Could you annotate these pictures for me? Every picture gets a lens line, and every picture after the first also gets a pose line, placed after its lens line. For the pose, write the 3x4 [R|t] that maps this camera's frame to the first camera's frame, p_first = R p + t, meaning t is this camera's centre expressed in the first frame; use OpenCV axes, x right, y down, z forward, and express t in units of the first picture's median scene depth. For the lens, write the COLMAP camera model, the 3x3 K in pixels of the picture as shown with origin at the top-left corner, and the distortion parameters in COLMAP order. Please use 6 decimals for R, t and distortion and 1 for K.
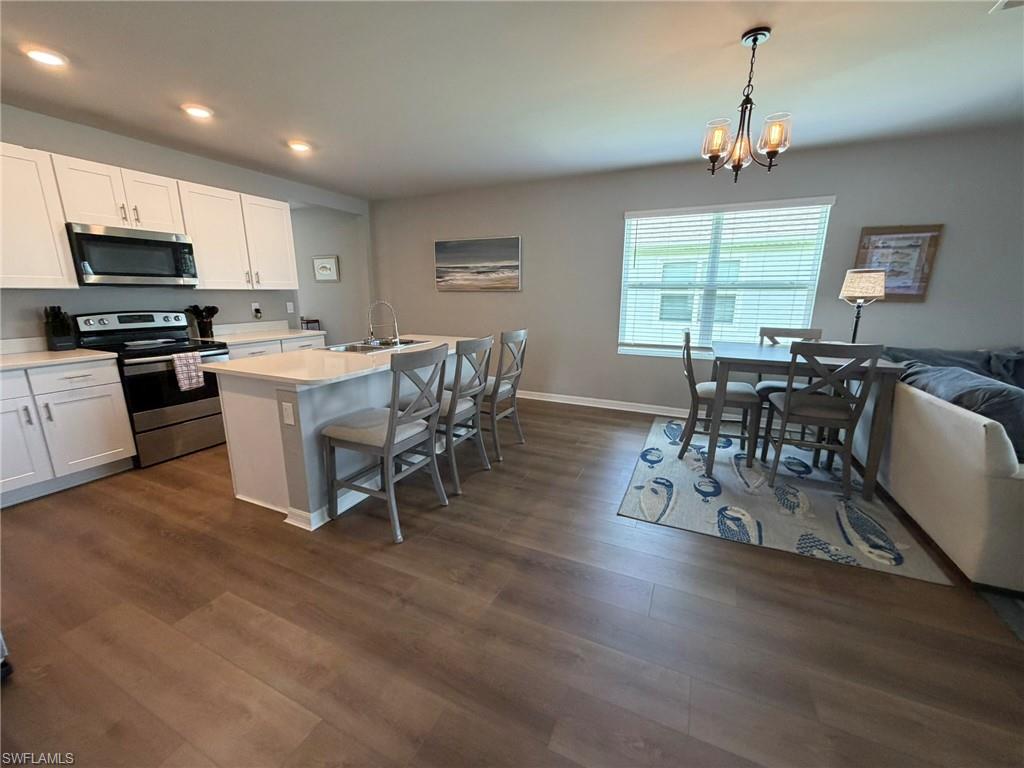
lens RADIAL K [[408.3, 0, 512.0], [0, 408.3, 384.0], [0, 0, 1]] dist [0.001122, 0.000133]
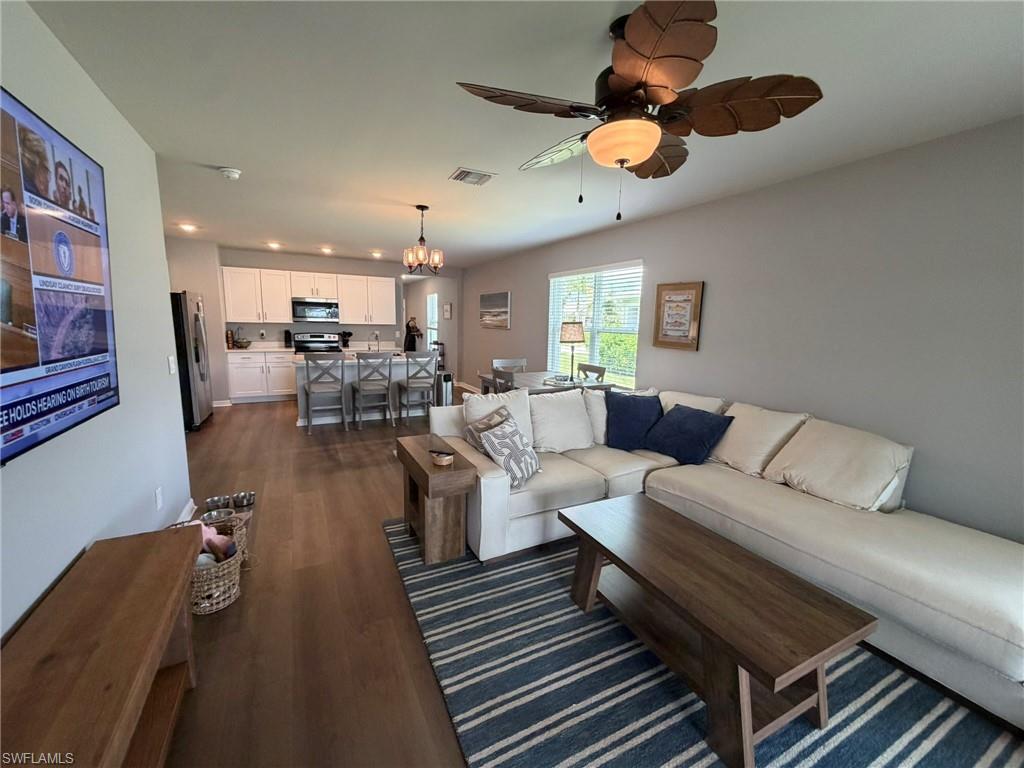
lens RADIAL K [[410.8, 0, 513.9], [0, 410.8, 385.4], [0, 0, 1]] dist [-0.000143, 0.000180]
pose [[0.795889, 0.111935, -0.595005, 1.341144], [-0.155951, 0.987501, -0.022829, -0.011212], [0.585012, 0.110961, 0.803398, -0.149350]]
